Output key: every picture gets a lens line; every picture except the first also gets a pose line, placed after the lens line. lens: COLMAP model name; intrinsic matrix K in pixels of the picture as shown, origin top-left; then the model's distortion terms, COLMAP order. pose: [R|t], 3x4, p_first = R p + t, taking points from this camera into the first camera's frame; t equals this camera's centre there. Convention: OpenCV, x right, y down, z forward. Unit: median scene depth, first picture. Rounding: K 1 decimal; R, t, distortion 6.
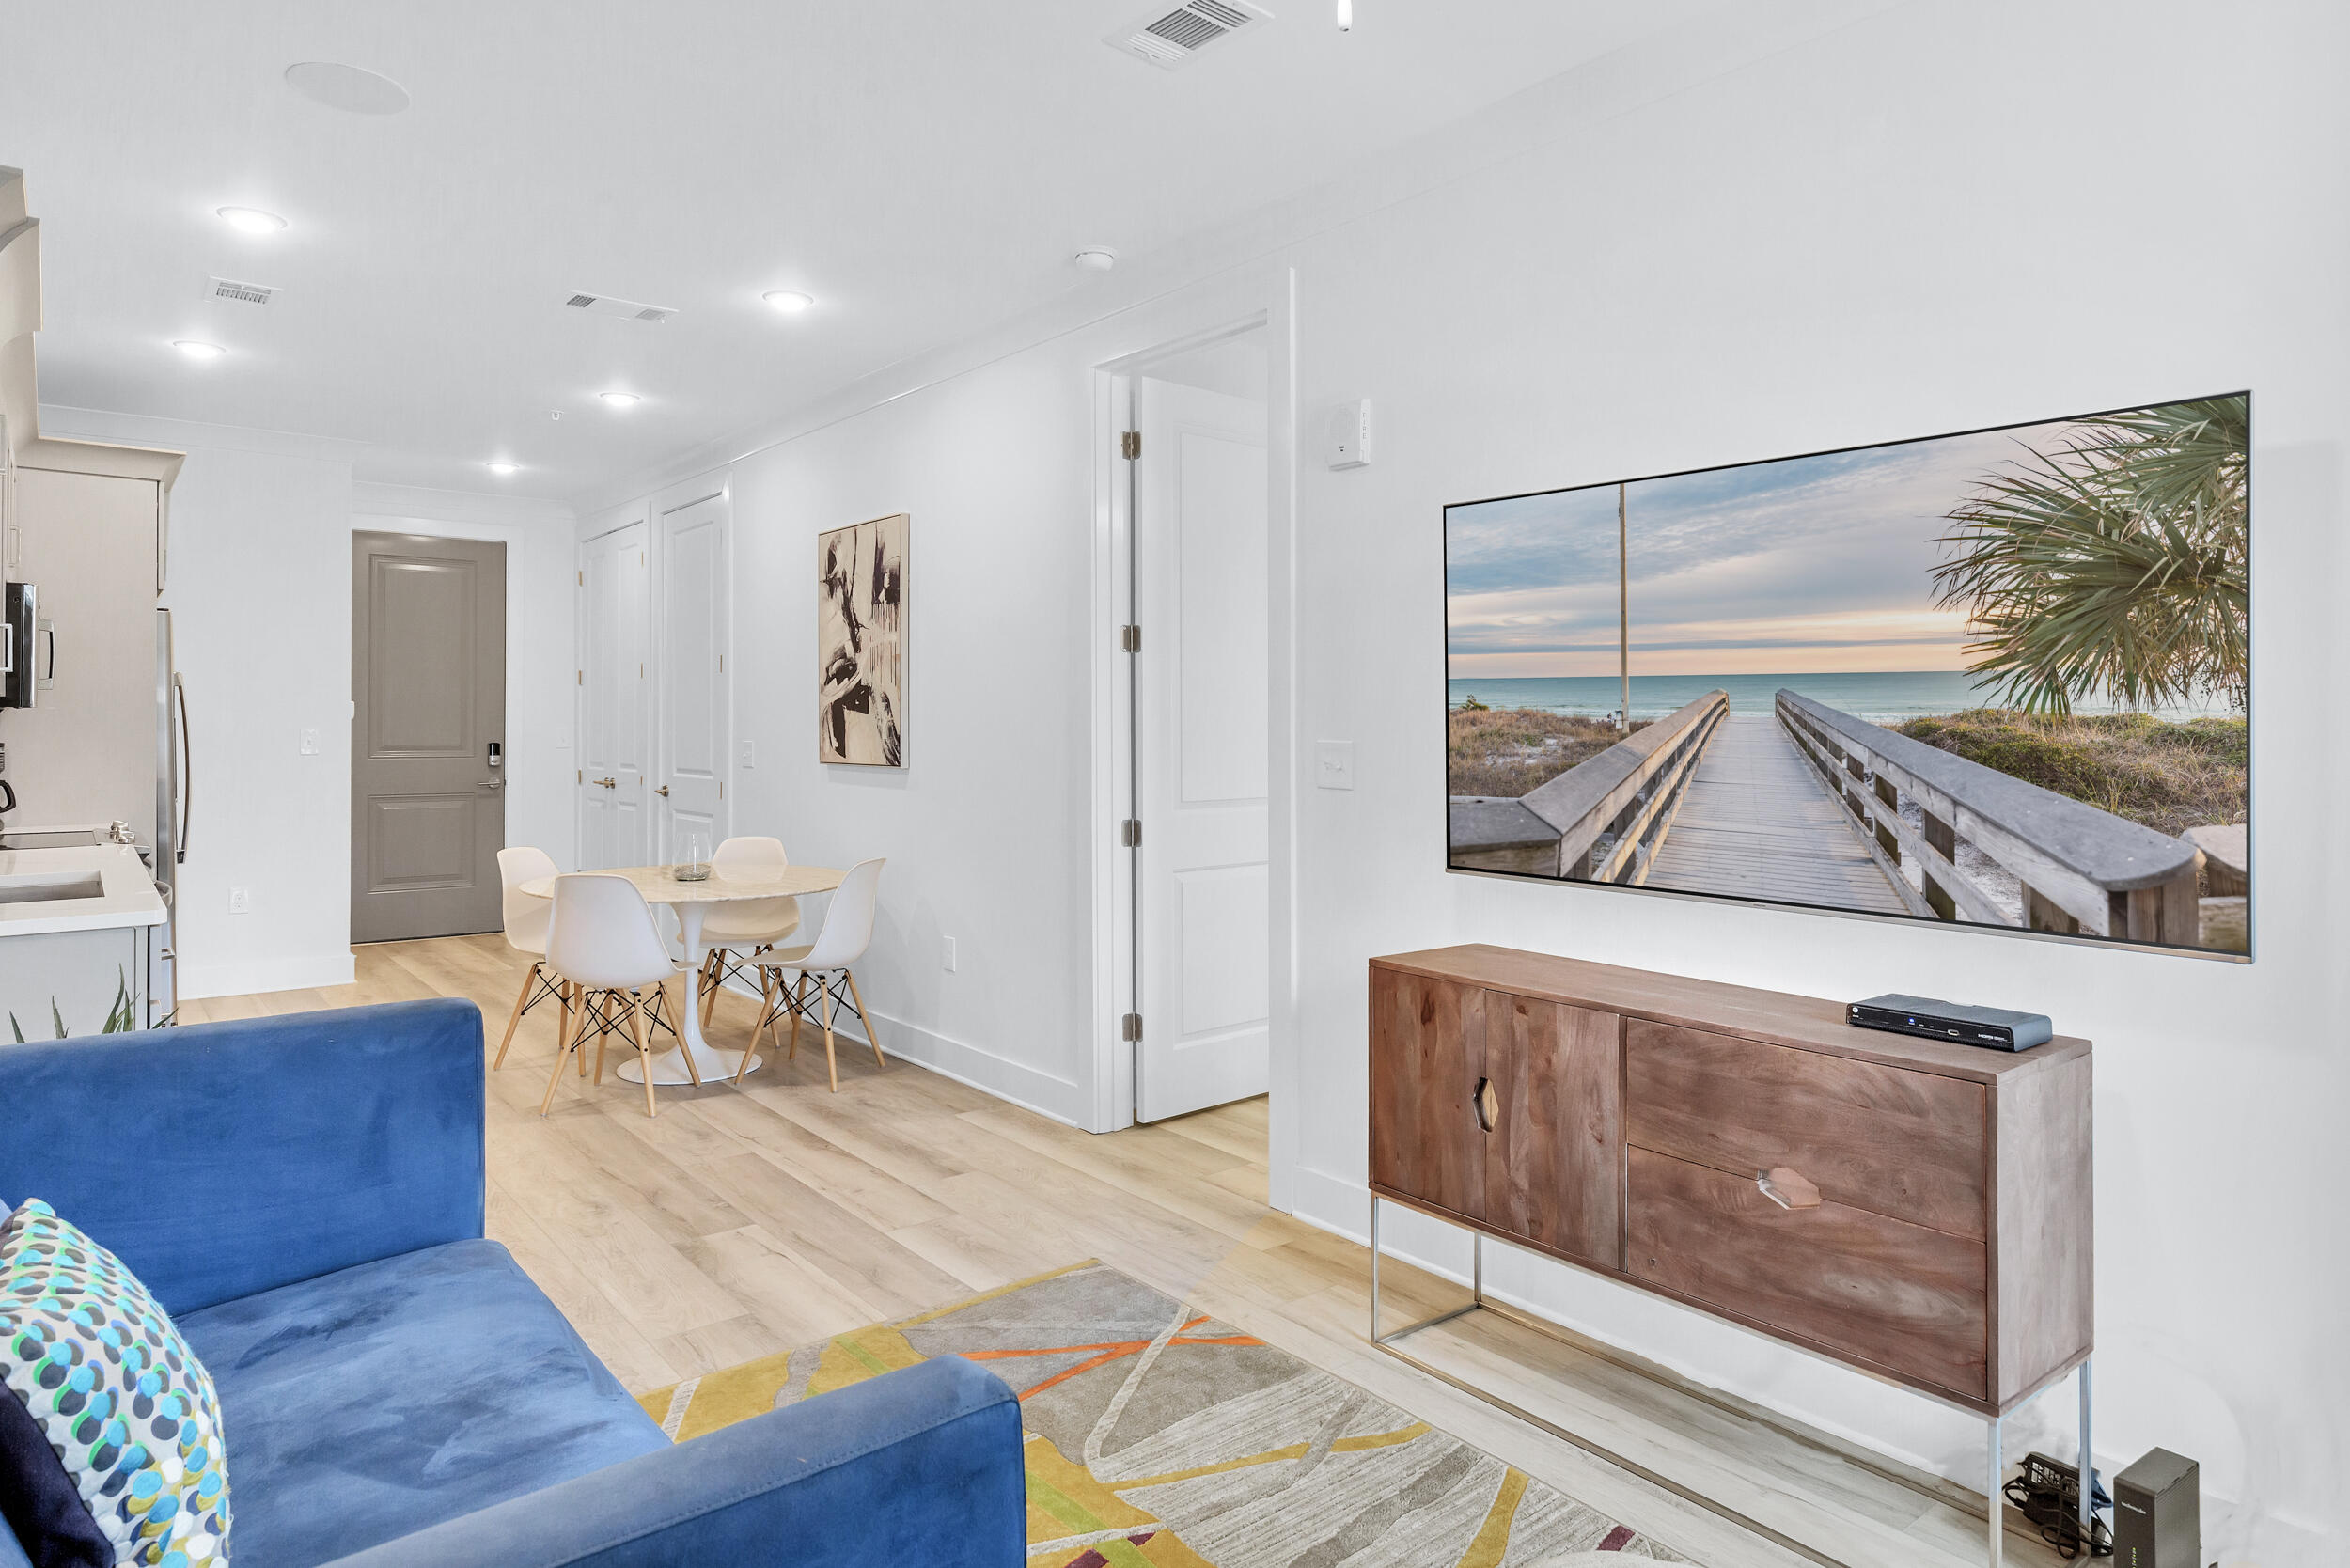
lens RADIAL K [[1367.5, 0, 1213.7], [0, 1367.5, 719.5], [0, 0, 1]] dist [-0.000327, -0.000292]
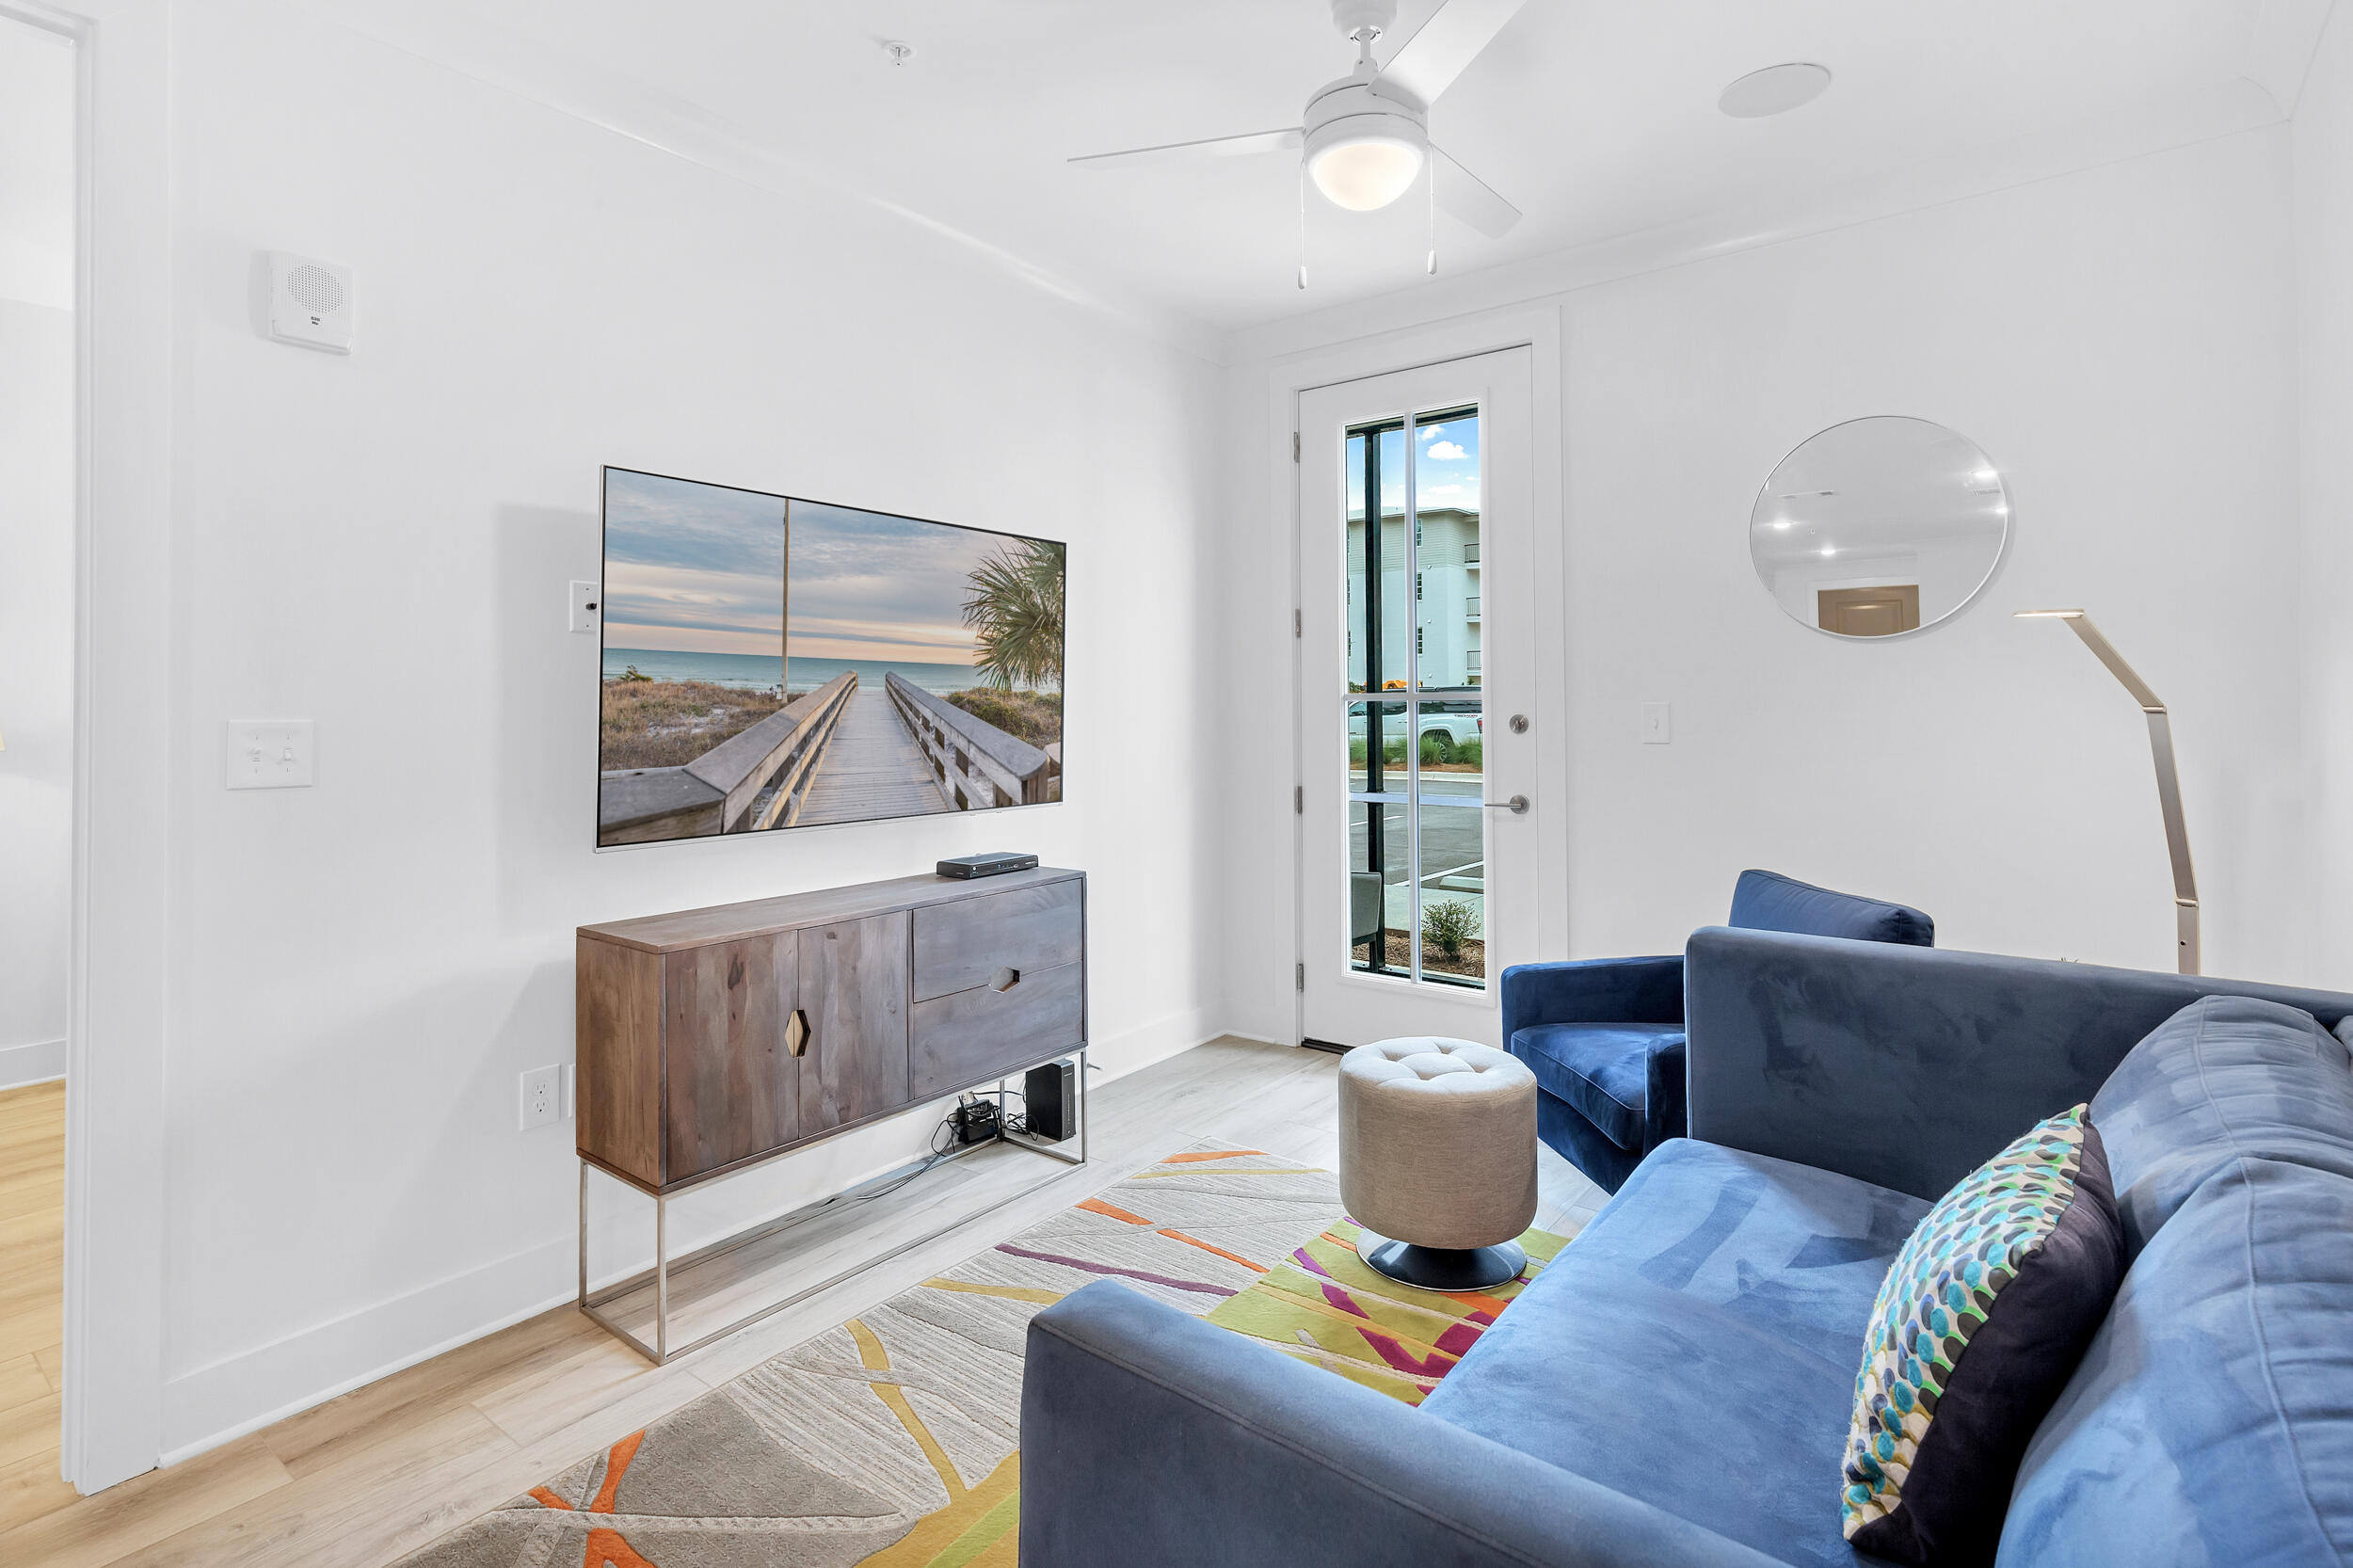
lens RADIAL K [[1103.4, 0, 1175.4], [0, 1103.4, 699.1], [0, 0, 1]] dist [0.000173, 0.000009]
pose [[-0.200918, 0.009153, 0.979565, -0.739906], [0.009507, 0.999927, -0.007393, 0.017131], [-0.979562, 0.007827, -0.200991, 0.865121]]
